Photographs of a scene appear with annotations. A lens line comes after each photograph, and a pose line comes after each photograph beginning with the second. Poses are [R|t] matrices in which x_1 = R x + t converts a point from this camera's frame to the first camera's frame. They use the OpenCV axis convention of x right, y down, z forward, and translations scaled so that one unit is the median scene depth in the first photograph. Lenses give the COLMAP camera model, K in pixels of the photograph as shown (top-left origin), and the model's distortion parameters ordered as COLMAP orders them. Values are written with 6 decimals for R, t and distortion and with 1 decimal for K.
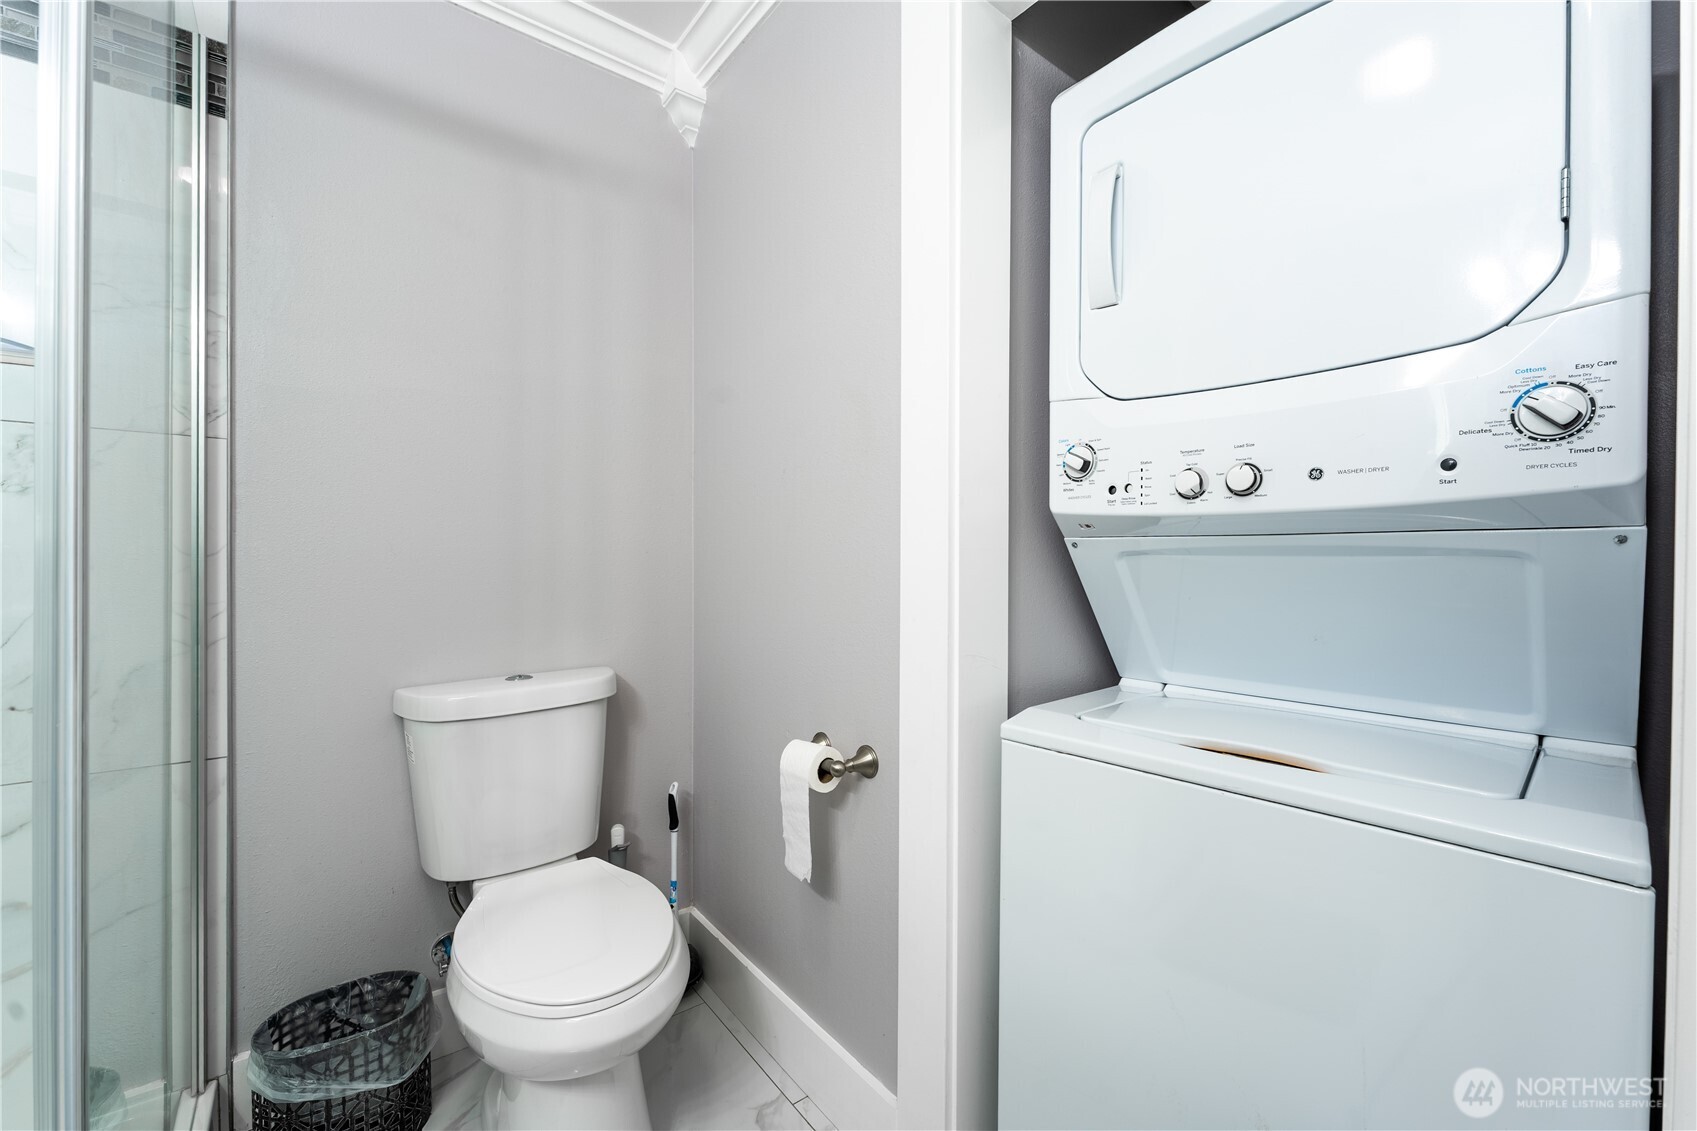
lens RADIAL K [[699.6, 0, 852.2], [0, 699.6, 562.7], [0, 0, 1]] dist [0.000314, -0.000310]
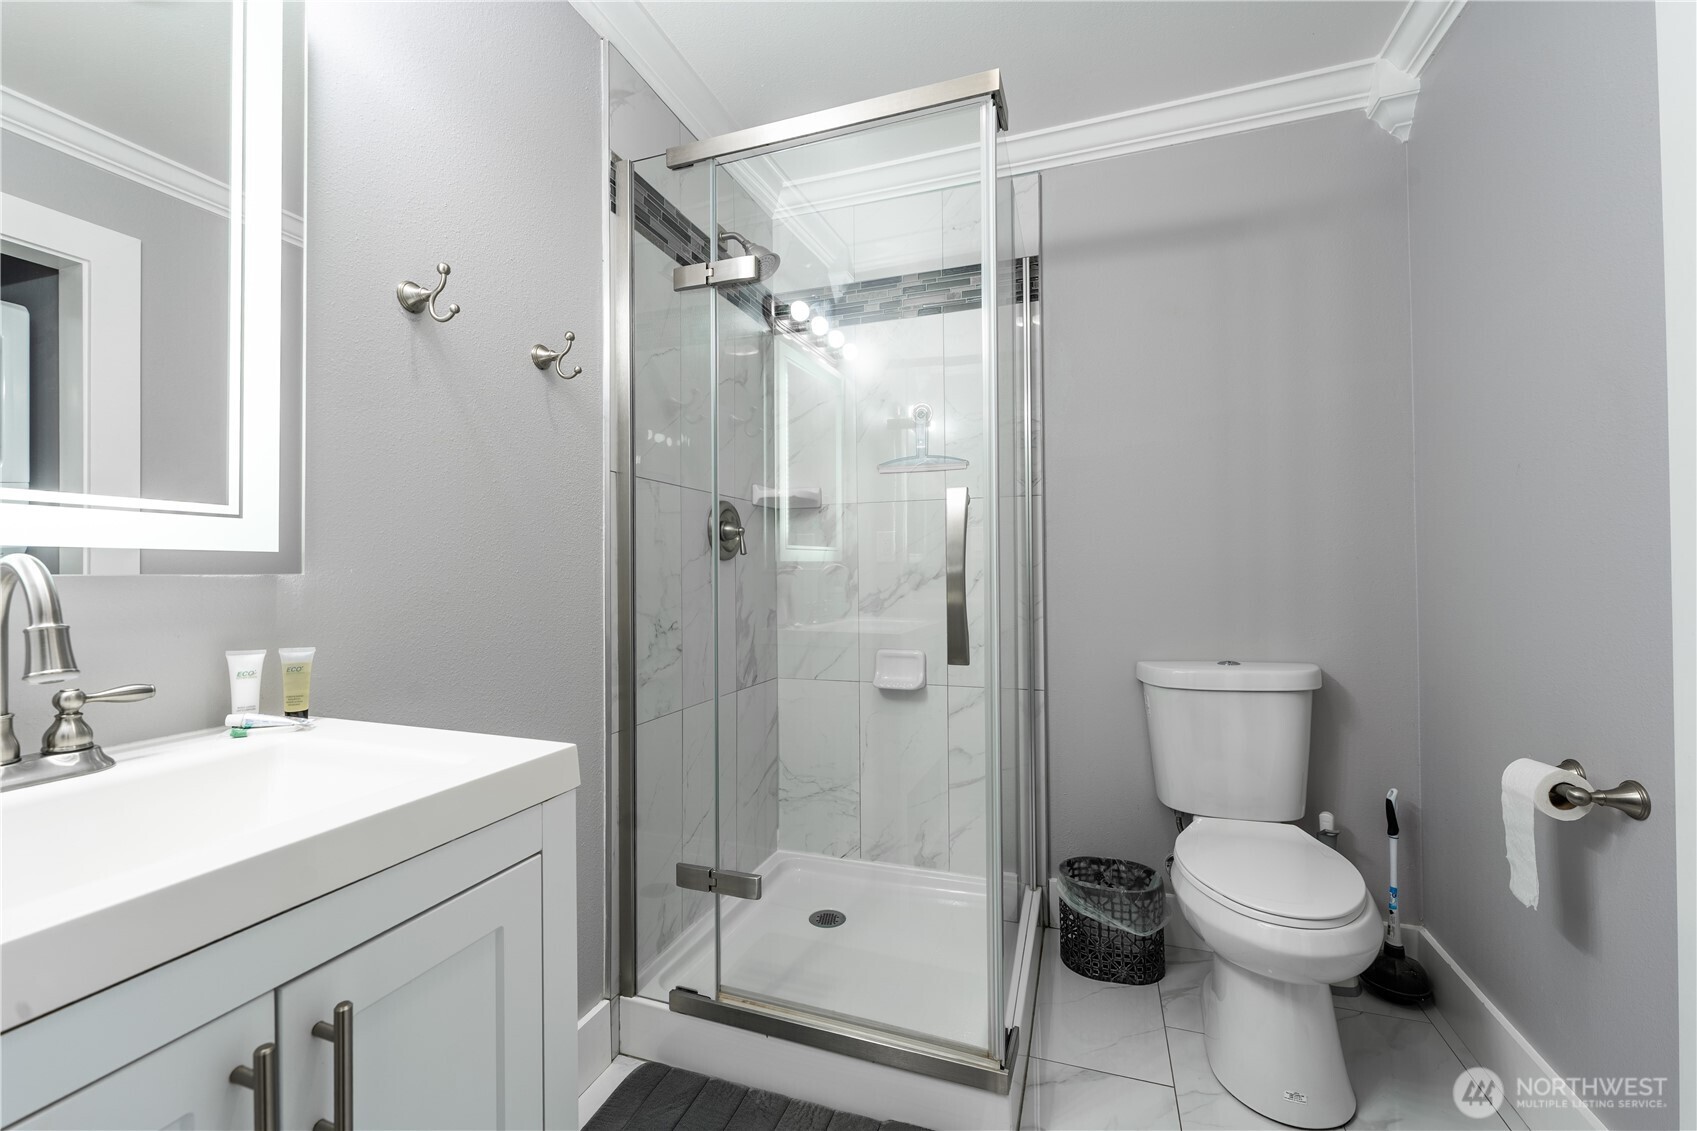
lens RADIAL K [[699.6, 0, 852.2], [0, 699.6, 562.7], [0, 0, 1]] dist [0.000314, -0.000310]
pose [[0.555585, -0.016226, -0.831301, 0.212303], [0.008931, 0.999868, -0.013547, -0.000746], [0.831412, 0.000102, 0.555657, -0.271027]]
